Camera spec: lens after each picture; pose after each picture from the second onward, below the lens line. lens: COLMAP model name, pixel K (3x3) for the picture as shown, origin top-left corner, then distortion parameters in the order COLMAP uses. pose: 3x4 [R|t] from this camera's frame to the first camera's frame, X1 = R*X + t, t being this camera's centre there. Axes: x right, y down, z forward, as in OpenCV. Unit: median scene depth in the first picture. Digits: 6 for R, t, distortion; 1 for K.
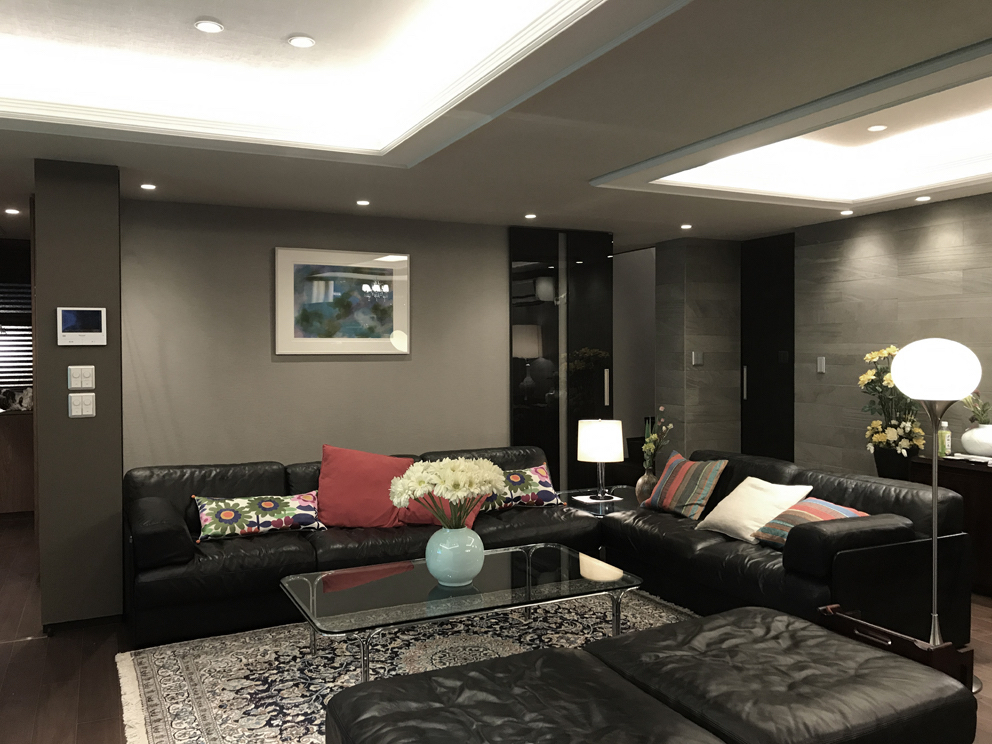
lens RADIAL K [[812.3, 0, 496.0], [0, 812.3, 372.0], [0, 0, 1]] dist [0.009829, 0.000404]
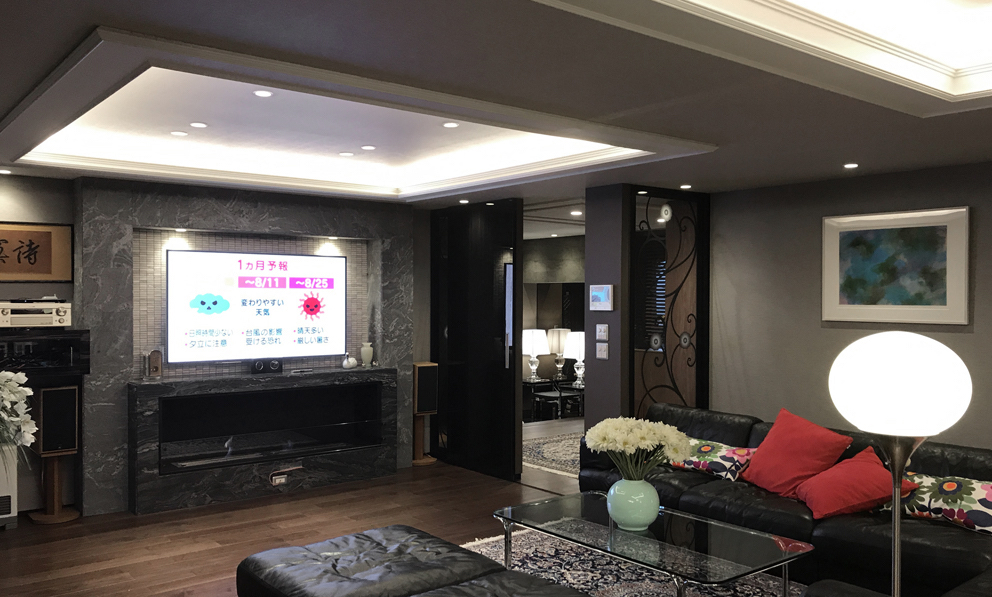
lens RADIAL K [[844.3, 0, 496.0], [0, 844.3, 298.5], [0, 0, 1]] dist [0.001395, 0.234291]
pose [[0.234849, -0.001267, -0.972031, 0.731325], [-0.040724, 0.999108, -0.011142, -0.022501], [0.971178, 0.042201, 0.234588, 0.370253]]
